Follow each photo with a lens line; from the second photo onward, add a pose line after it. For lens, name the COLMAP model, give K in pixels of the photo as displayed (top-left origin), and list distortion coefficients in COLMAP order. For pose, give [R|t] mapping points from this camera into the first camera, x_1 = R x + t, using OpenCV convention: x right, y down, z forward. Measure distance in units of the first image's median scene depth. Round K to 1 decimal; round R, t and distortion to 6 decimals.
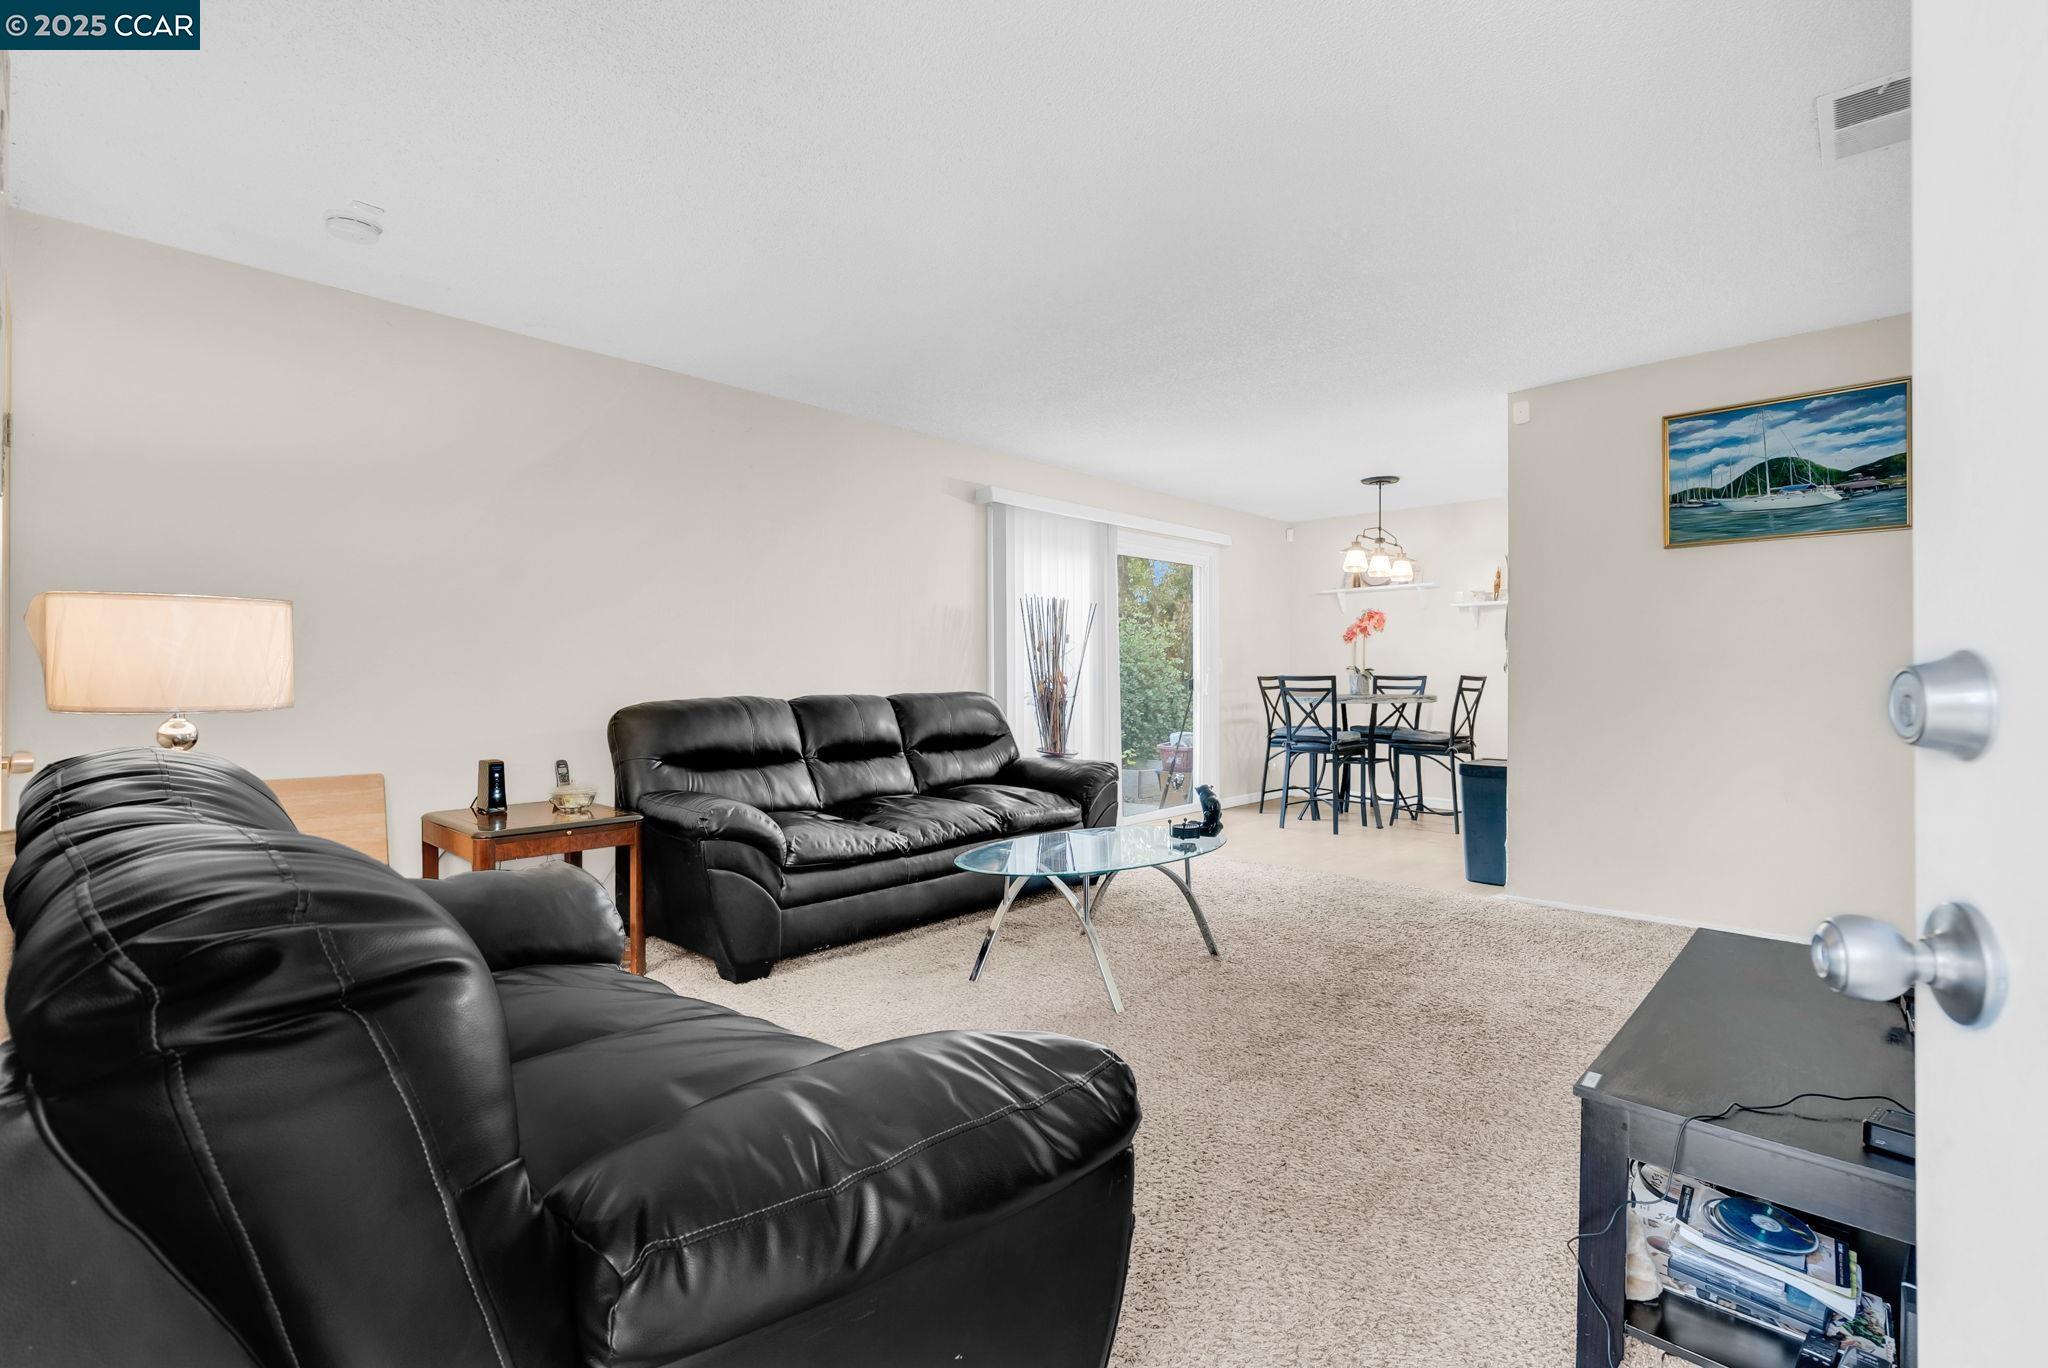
lens RADIAL K [[941.1, 0, 1022.1], [0, 941.1, 682.3], [0, 0, 1]] dist [0.001249, 0.001714]
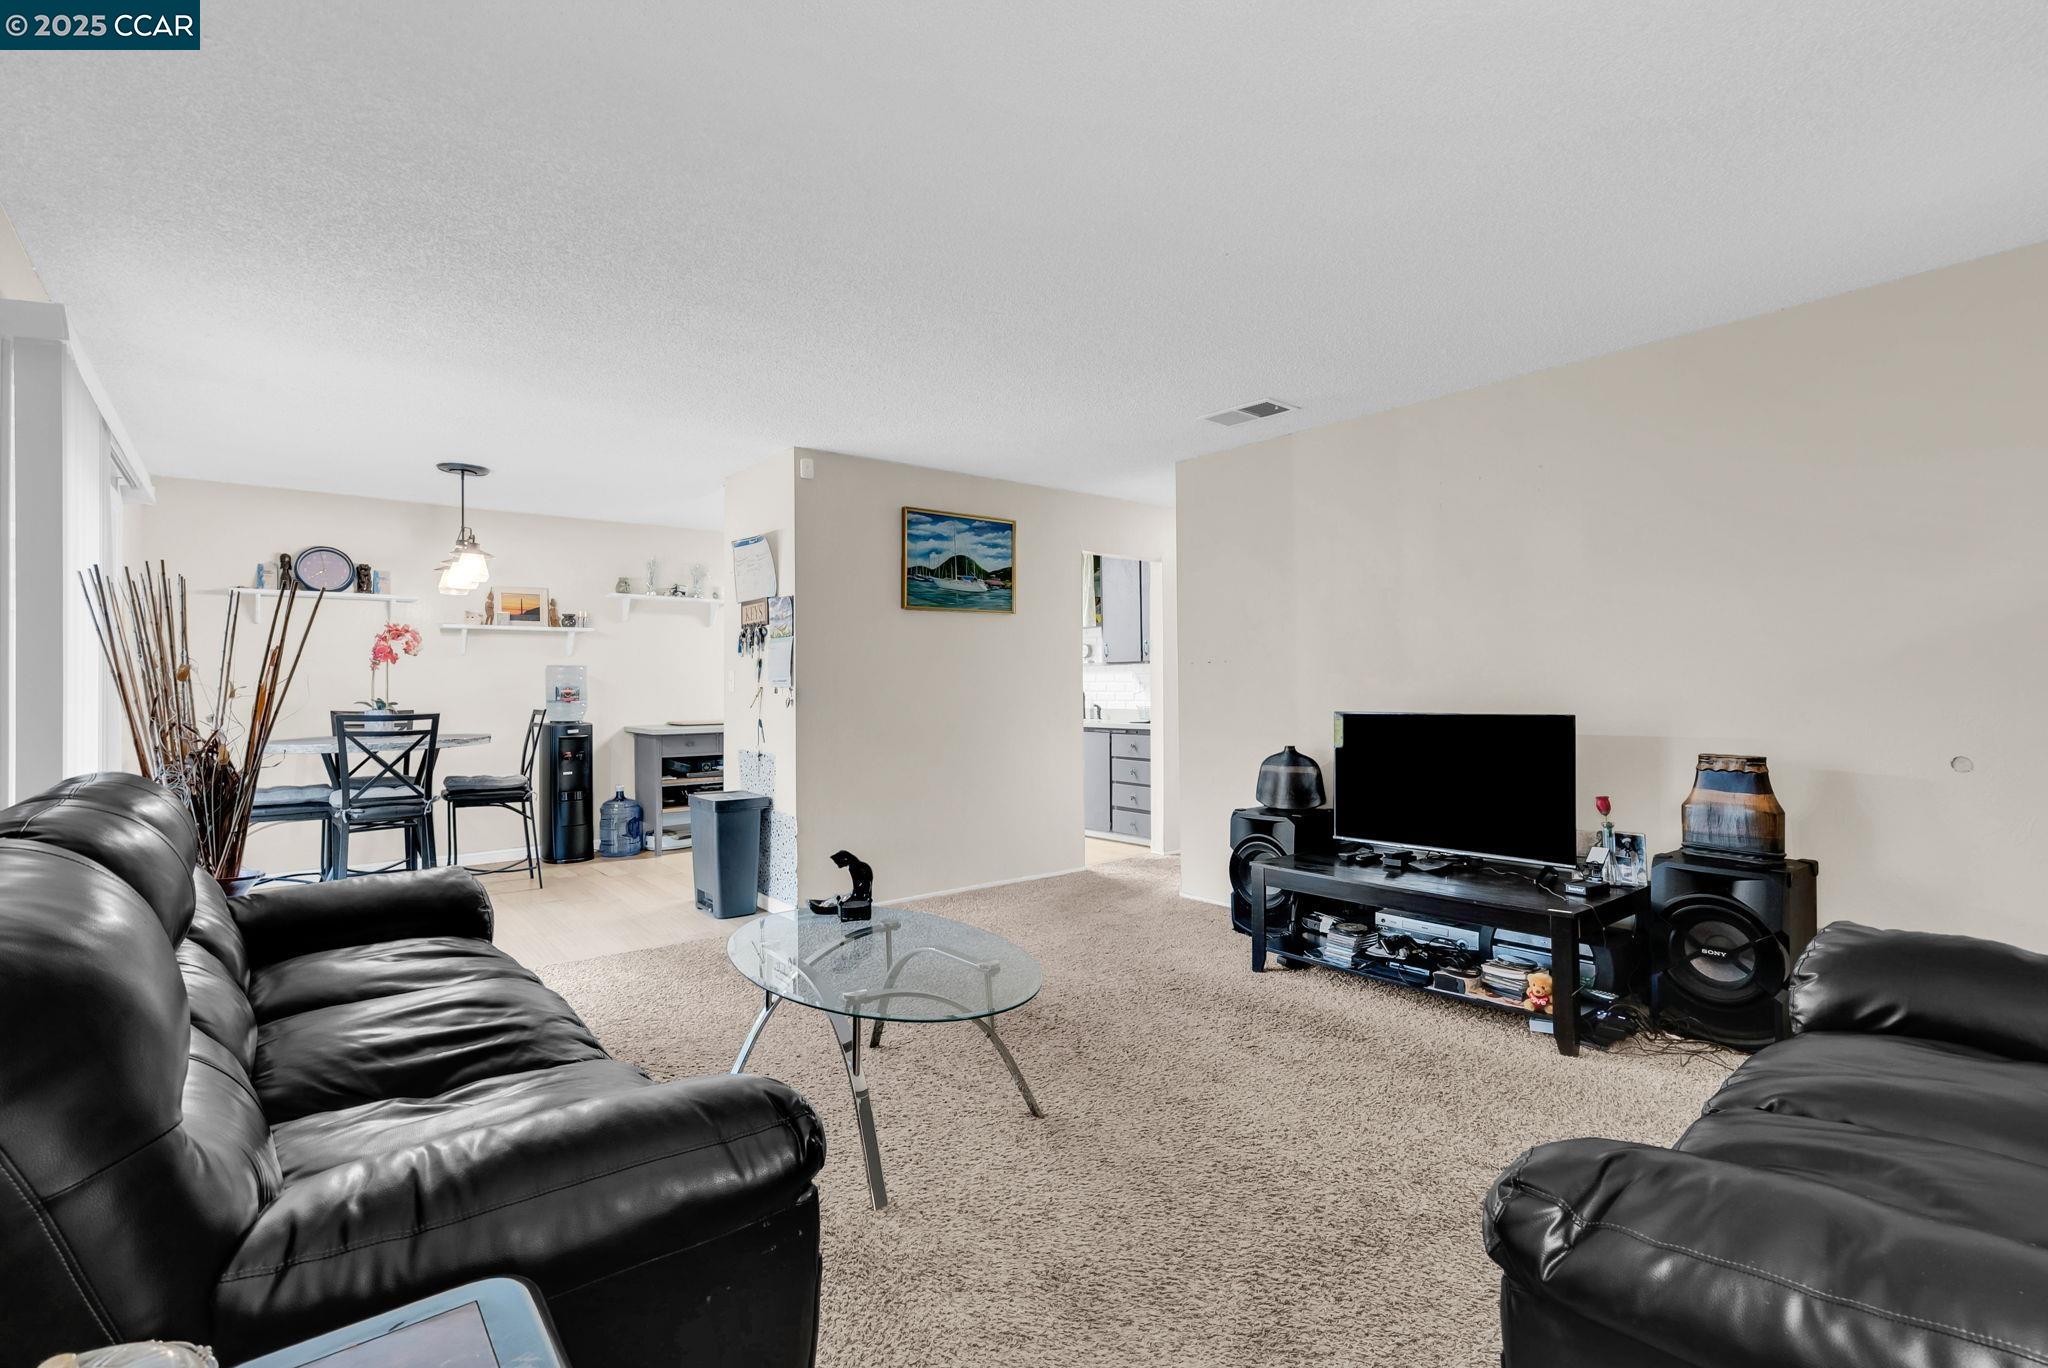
lens RADIAL K [[941.1, 0, 1022.1], [0, 941.1, 682.3], [0, 0, 1]] dist [0.001249, 0.001714]
pose [[0.129093, 0.007486, 0.991604, -0.357367], [0.015429, 0.999835, -0.009557, -0.017242], [-0.991512, 0.016533, 0.128956, 0.427655]]
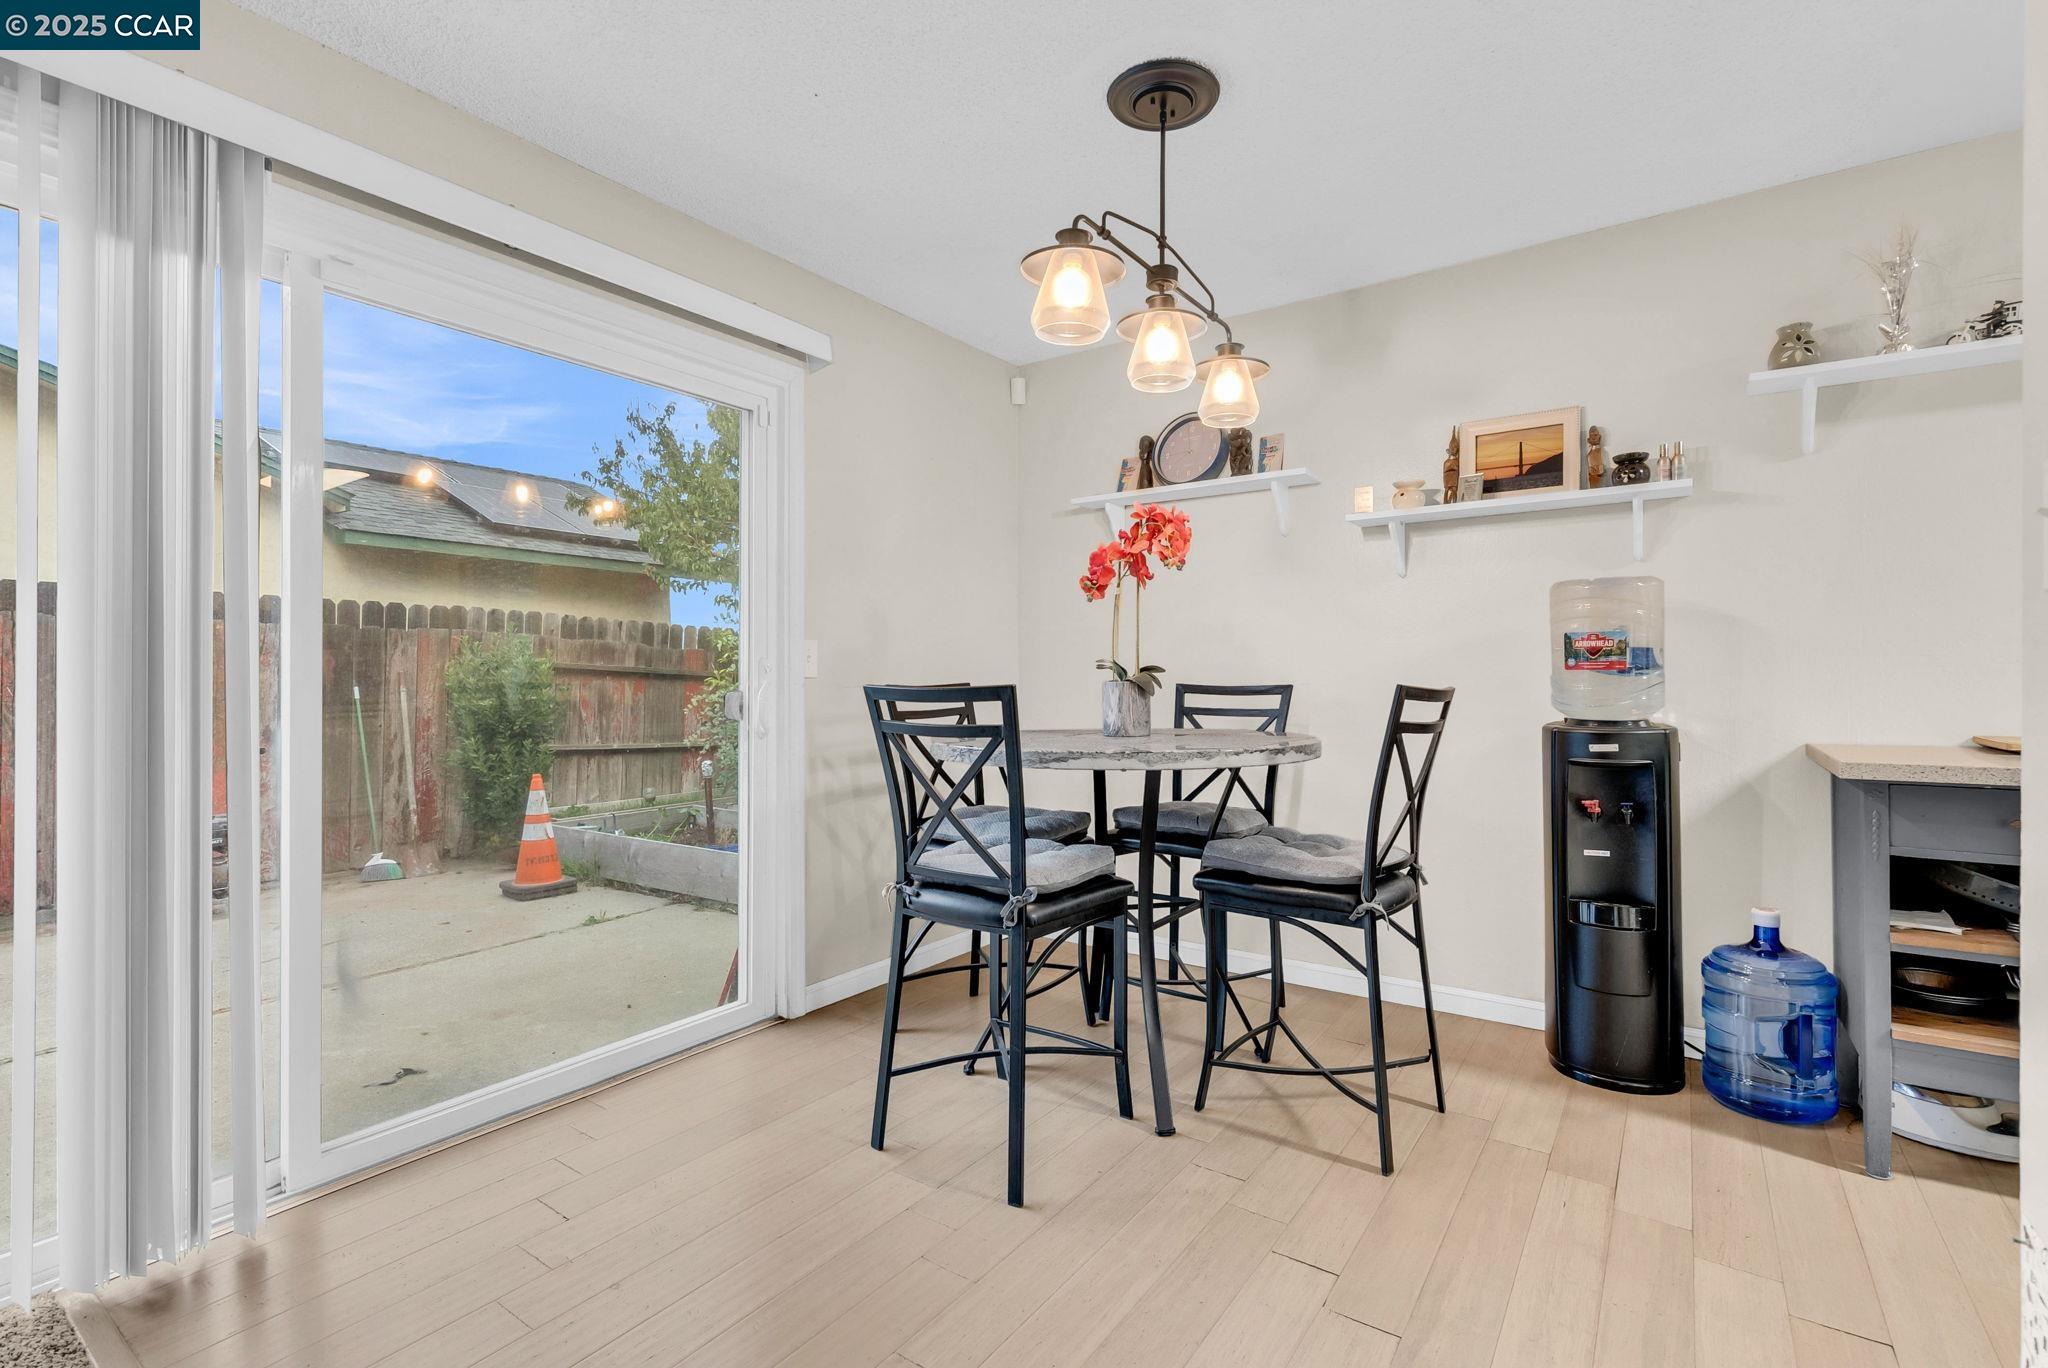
lens RADIAL K [[924.5, 0, 1043.3], [0, 924.5, 682.8], [0, 0, 1]] dist [0.000360, 0.000160]
pose [[0.987981, 0.002733, 0.154549, 0.292398], [-0.001798, 0.999979, -0.006188, -0.005989], [-0.154562, 0.005836, 0.987966, 0.695080]]
